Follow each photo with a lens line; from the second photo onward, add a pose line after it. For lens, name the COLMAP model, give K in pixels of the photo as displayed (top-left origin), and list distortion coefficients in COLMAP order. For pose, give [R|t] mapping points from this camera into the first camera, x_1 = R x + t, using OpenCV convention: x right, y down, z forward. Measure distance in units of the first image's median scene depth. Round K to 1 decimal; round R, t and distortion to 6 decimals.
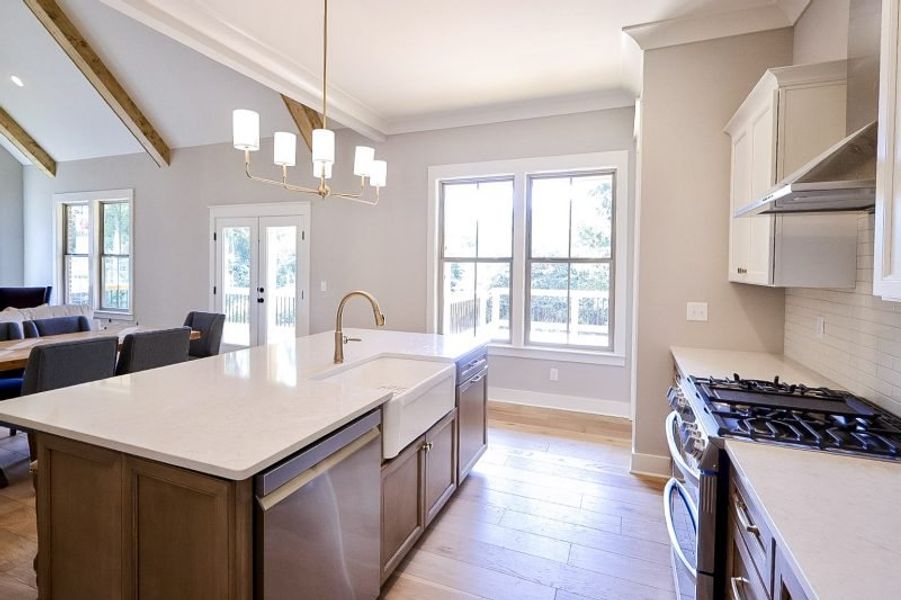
lens RADIAL K [[437.8, 0, 450.0], [0, 437.8, 278.4], [0, 0, 1]] dist [0.002464, 0.000416]
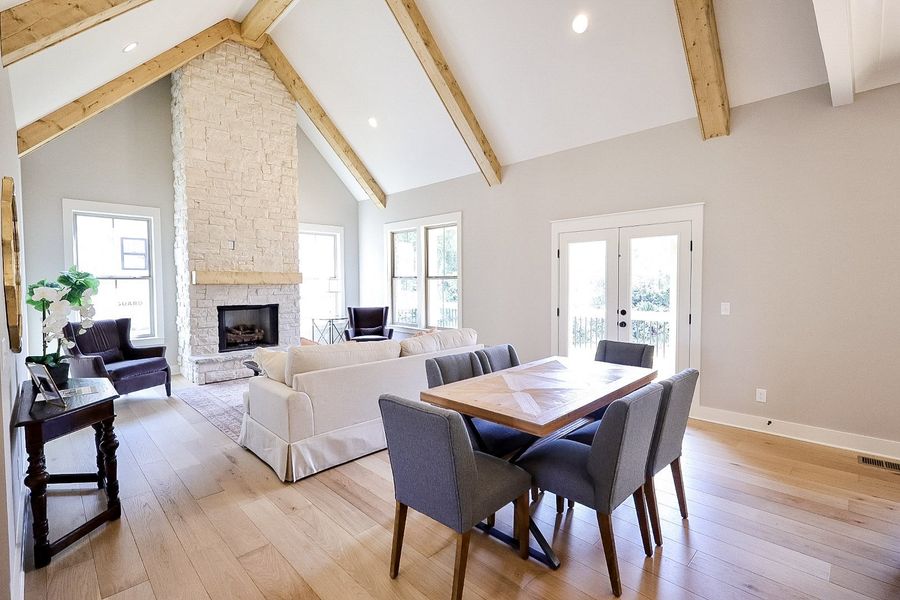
lens RADIAL K [[418.5, 0, 451.3], [0, 418.5, 300.8], [0, 0, 1]] dist [0.003531, -0.000065]
pose [[0.917139, -0.005096, -0.398535, -0.392916], [0.011192, 0.999853, 0.012971, -0.010127], [0.398410, -0.016357, 0.917061, 0.102413]]
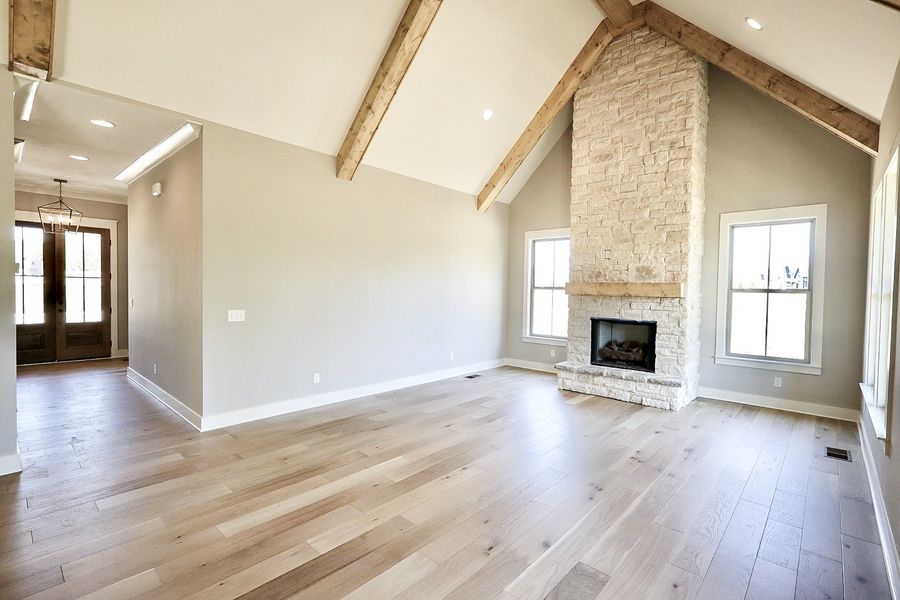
lens RADIAL K [[418.5, 0, 451.3], [0, 418.5, 300.8], [0, 0, 1]] dist [0.003531, -0.000065]
pose [[-0.349144, -0.000444, -0.937069, -0.256305], [-0.049834, 0.998594, 0.018095, -0.031439], [0.935743, 0.053016, -0.348675, 0.842469]]
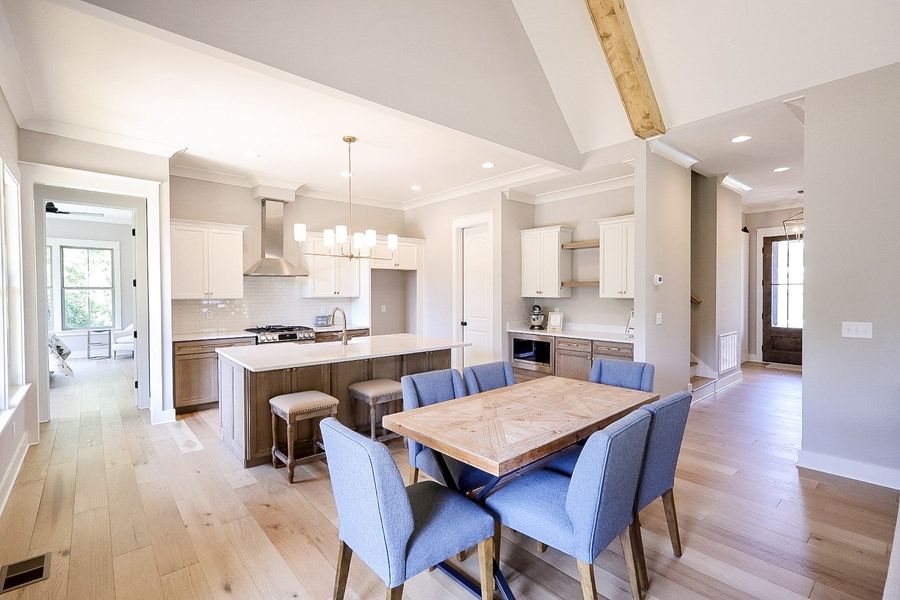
lens RADIAL K [[418.5, 0, 451.3], [0, 418.5, 300.8], [0, 0, 1]] dist [0.003531, -0.000065]
pose [[-0.893079, -0.024678, 0.449222, -0.585368], [-0.000725, 0.998572, 0.053415, -0.039221], [-0.449899, 0.047379, -0.891822, 0.942826]]
